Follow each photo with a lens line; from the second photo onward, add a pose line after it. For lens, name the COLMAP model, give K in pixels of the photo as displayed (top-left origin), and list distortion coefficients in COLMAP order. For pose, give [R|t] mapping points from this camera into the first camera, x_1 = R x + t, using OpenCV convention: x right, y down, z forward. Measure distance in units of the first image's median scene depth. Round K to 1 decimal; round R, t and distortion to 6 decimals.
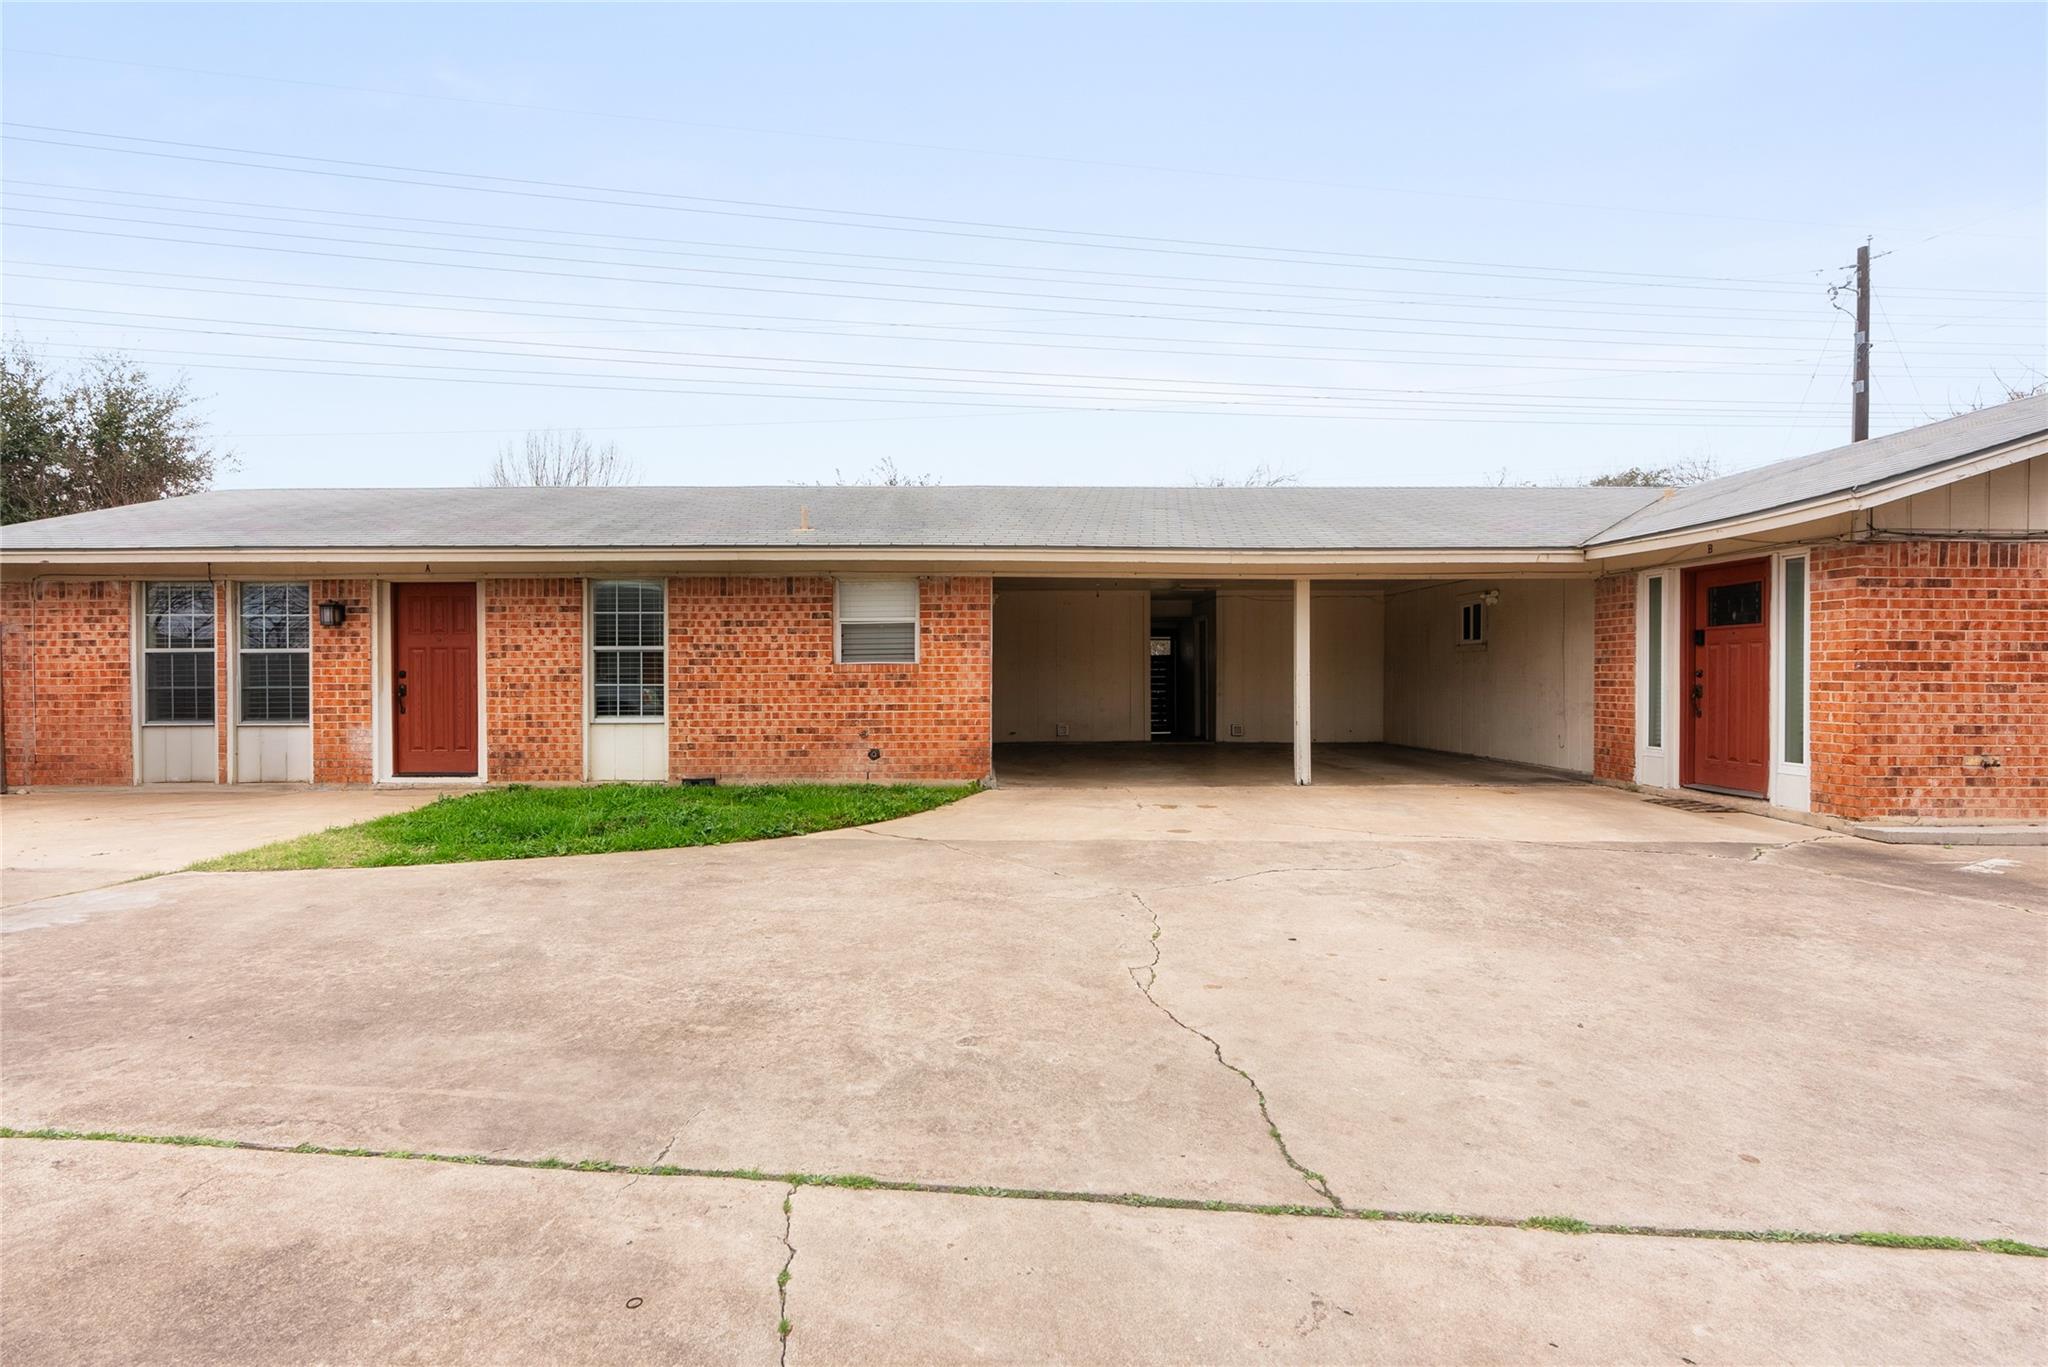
lens RADIAL K [[894.2, 0, 1008.4], [0, 894.2, 683.8], [0, 0, 1]] dist [-0.008063, 0.003234]
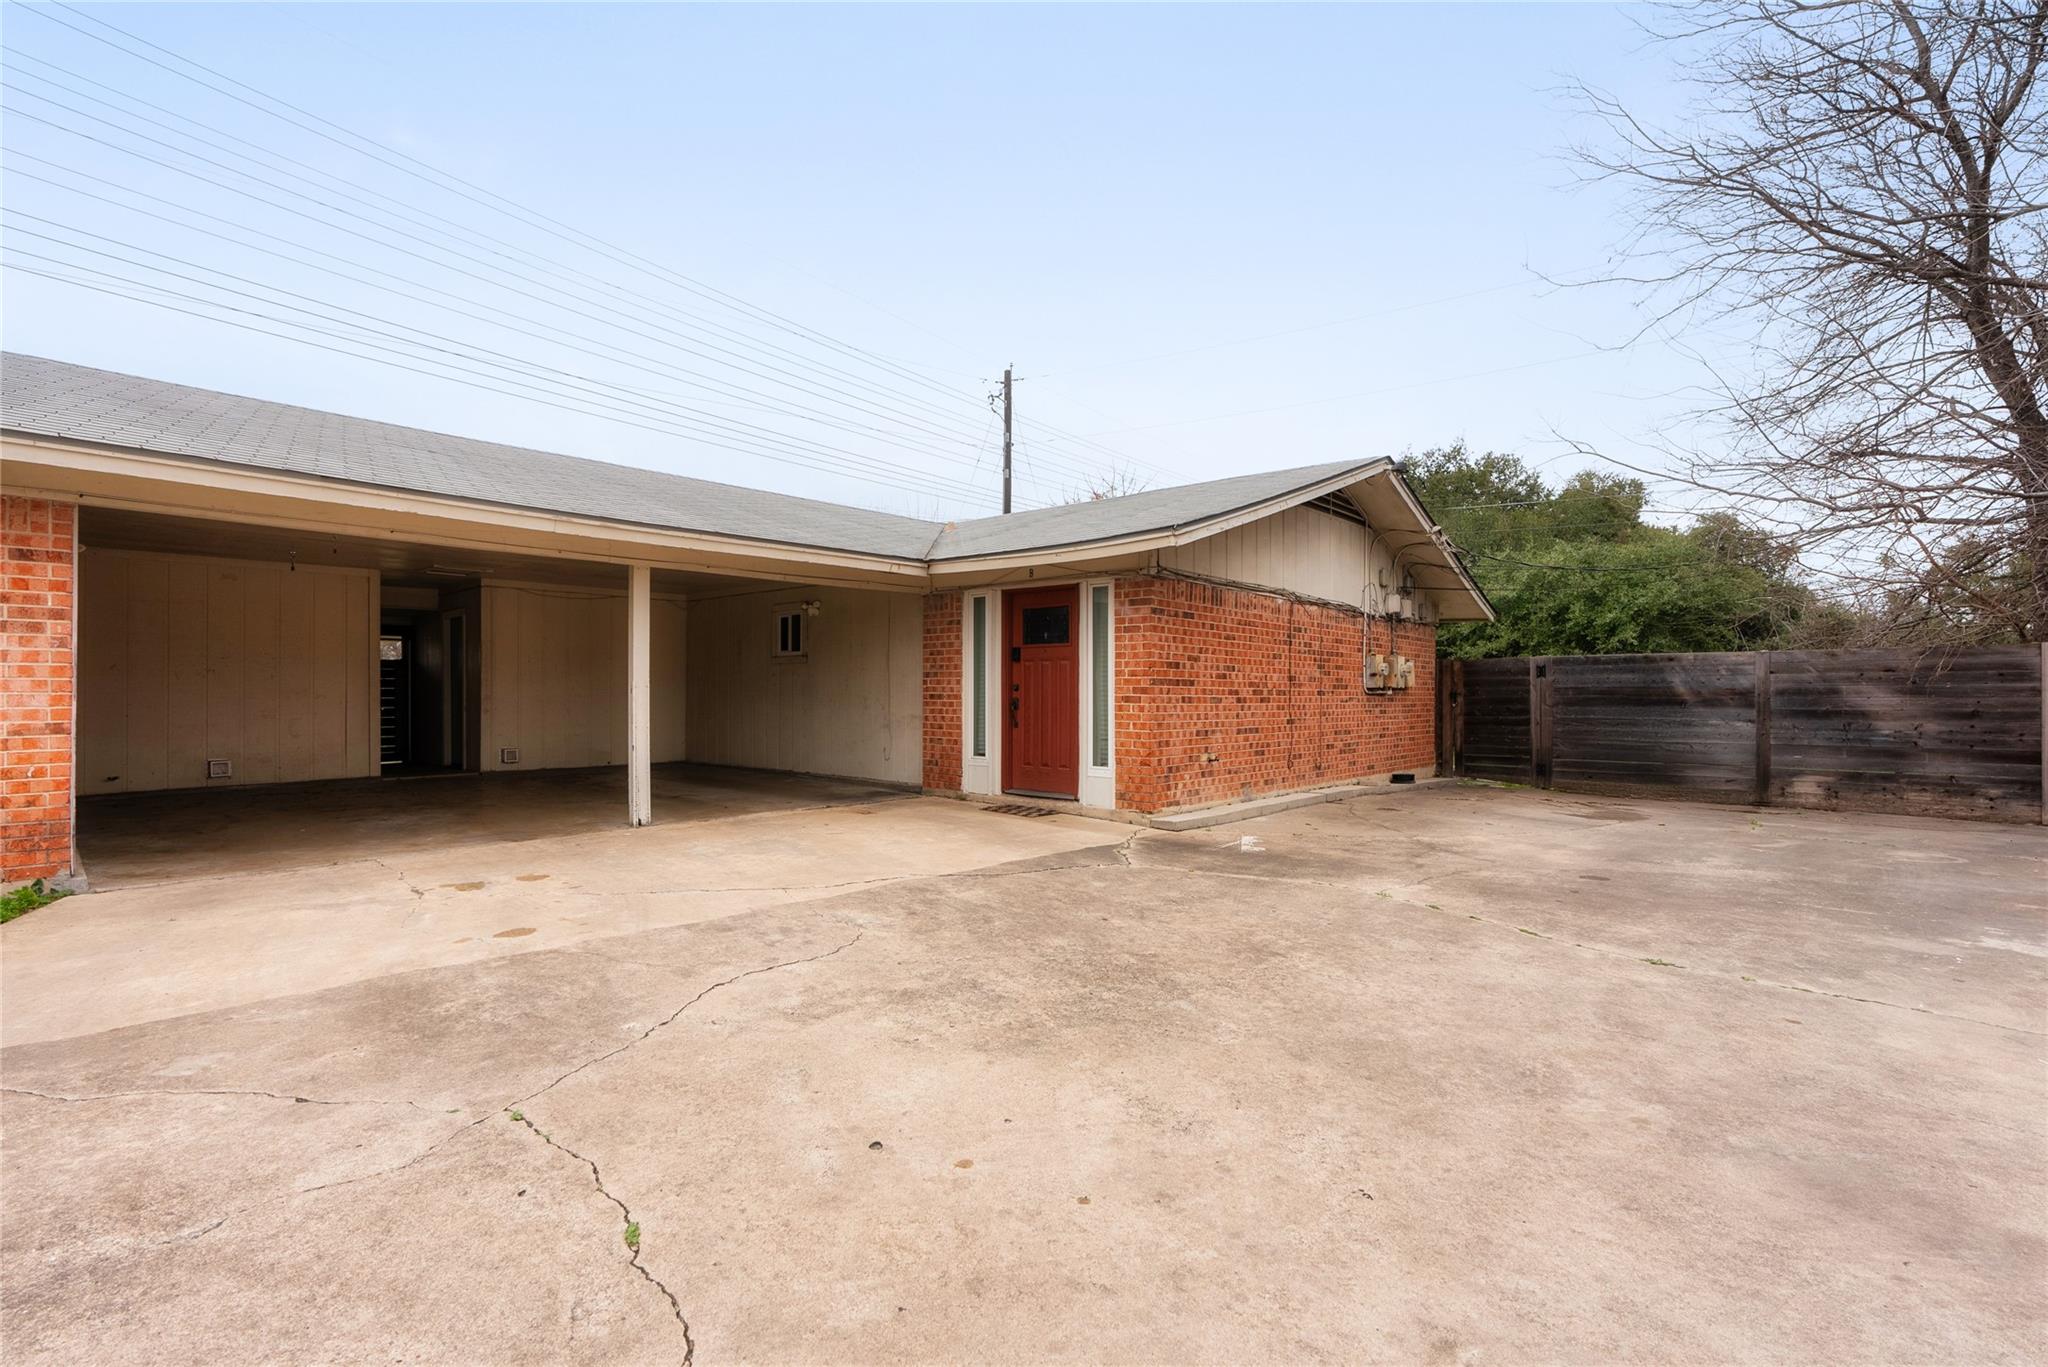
lens RADIAL K [[894.2, 0, 1012.0], [0, 894.2, 690.2], [0, 0, 1]] dist [-0.008063, 0.003234]
pose [[0.692556, 0.002978, 0.721358, -0.014669], [0.002260, 0.999978, -0.006298, -0.001267], [-0.721360, 0.005992, 0.692534, 0.216359]]
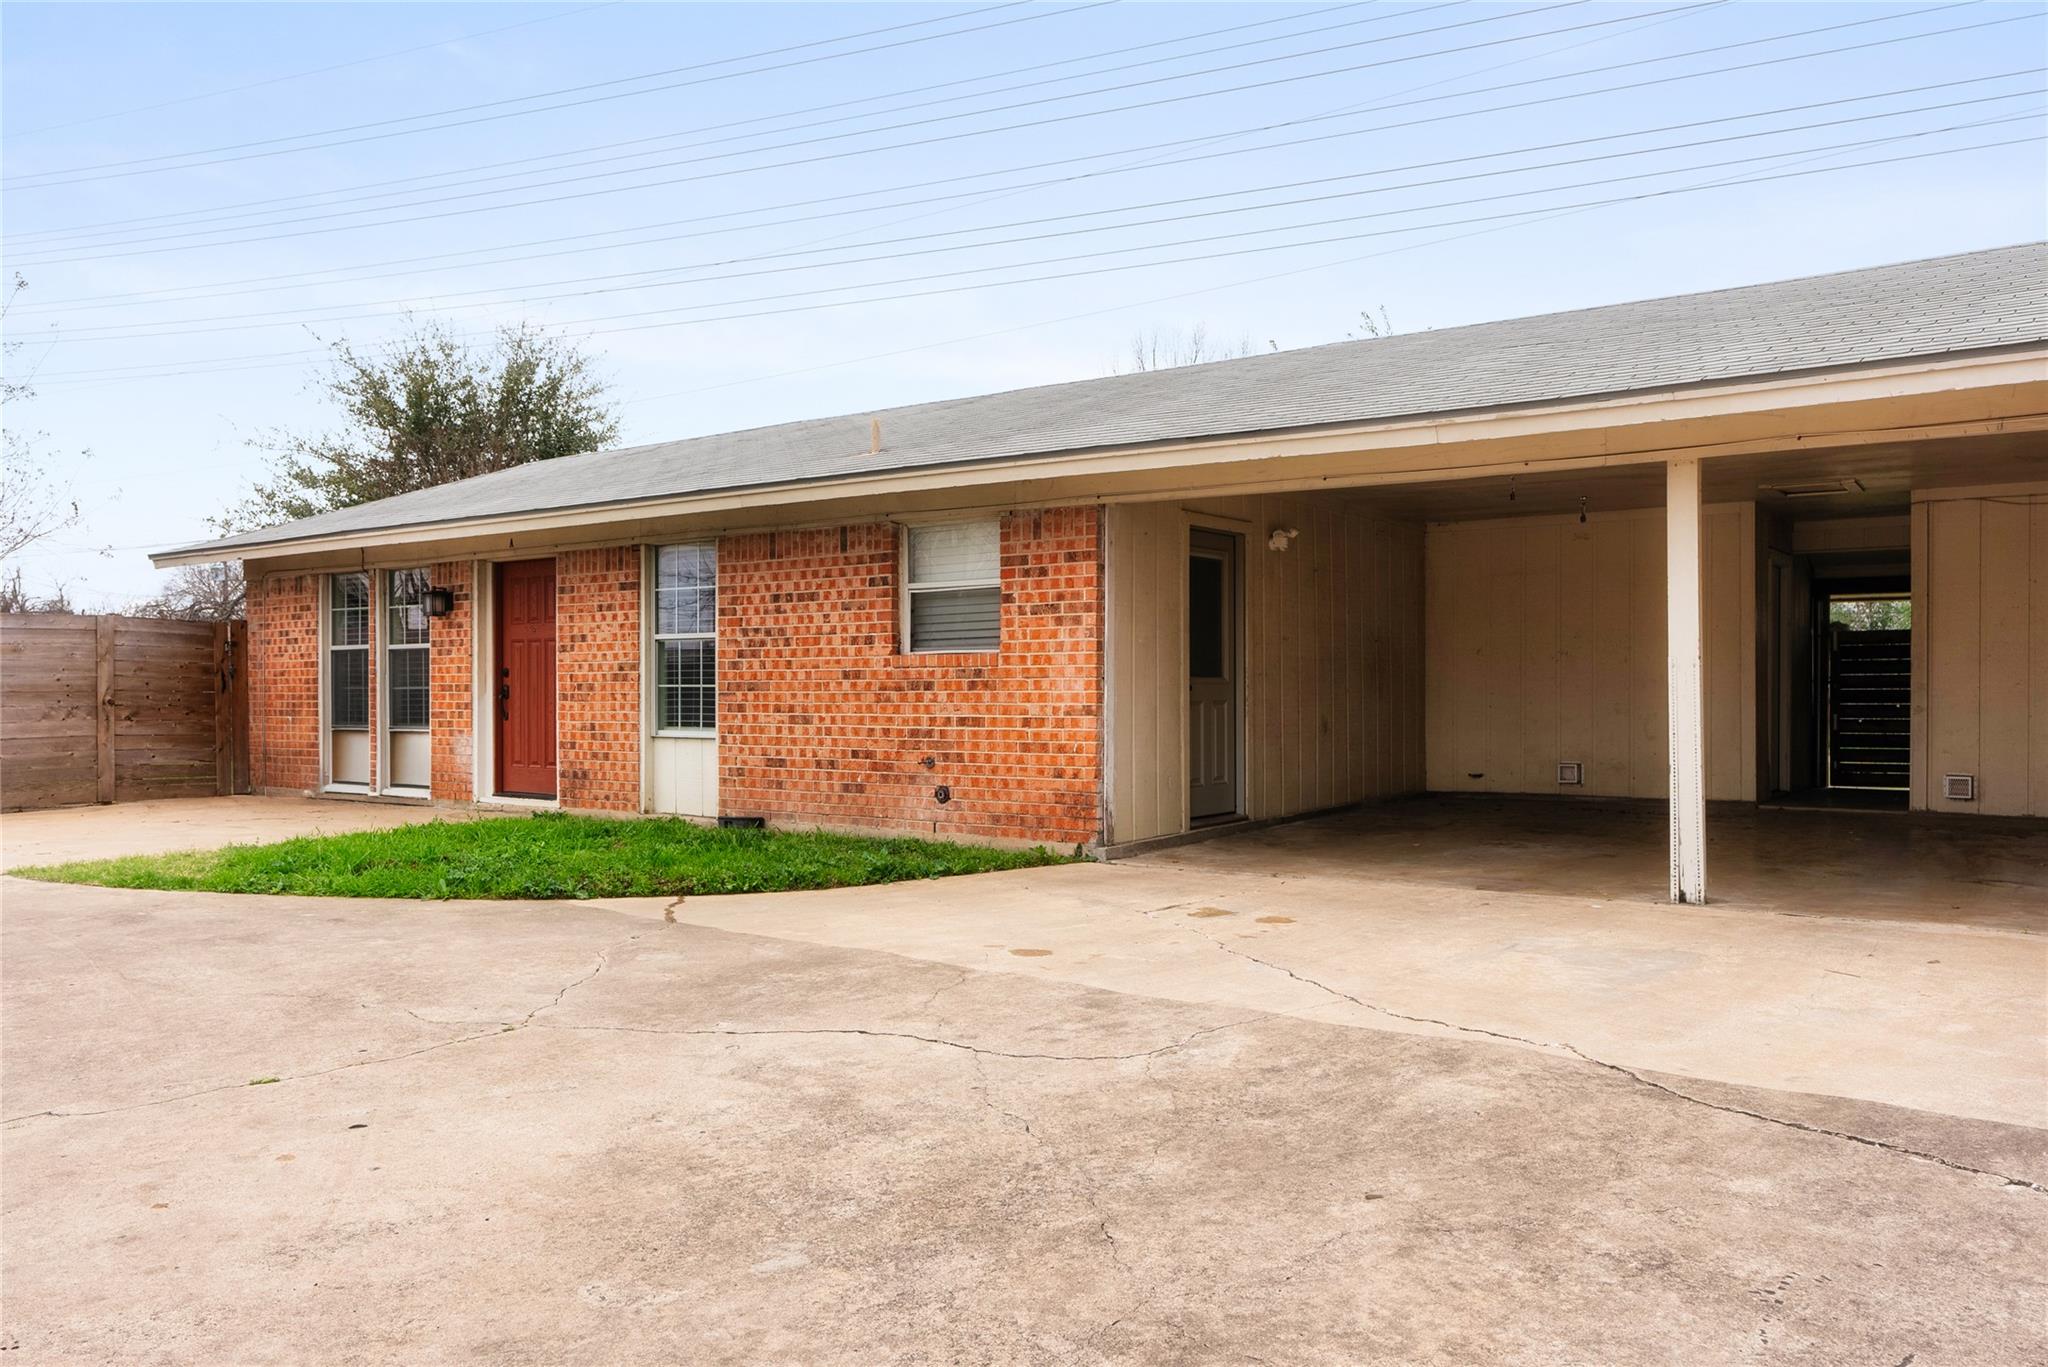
lens RADIAL K [[1407.6, 0, 1023.6], [0, 1407.6, 703.0], [0, 0, 1]] dist [0.007846, -0.000489]
pose [[0.821299, 0.008085, -0.570441, 0.473999], [-0.002489, 0.999941, 0.010589, 0.002386], [0.570493, -0.007277, 0.821270, 0.203792]]
